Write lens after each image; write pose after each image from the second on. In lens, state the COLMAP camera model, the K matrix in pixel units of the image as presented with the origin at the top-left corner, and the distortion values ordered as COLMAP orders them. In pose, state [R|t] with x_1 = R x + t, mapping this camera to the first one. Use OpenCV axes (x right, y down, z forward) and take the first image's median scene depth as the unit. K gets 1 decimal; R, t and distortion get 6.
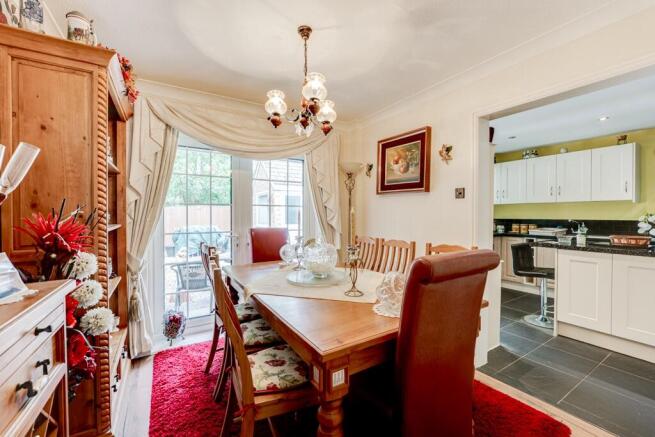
lens RADIAL K [[271.4, 0, 335.5], [0, 271.4, 219.1], [0, 0, 1]] dist [-0.012481, -0.000329]
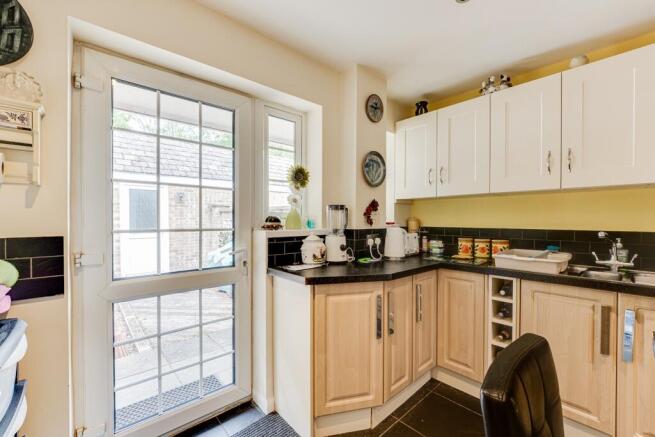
lens RADIAL K [[276.1, 0, 329.4], [0, 276.1, 222.0], [0, 0, 1]] dist [0.000367, 0.000065]
pose [[0.985313, -0.000974, 0.170757, 0.410015], [0.001663, 0.999991, -0.003892, -0.011319], [-0.170752, 0.004119, 0.985305, 0.659731]]
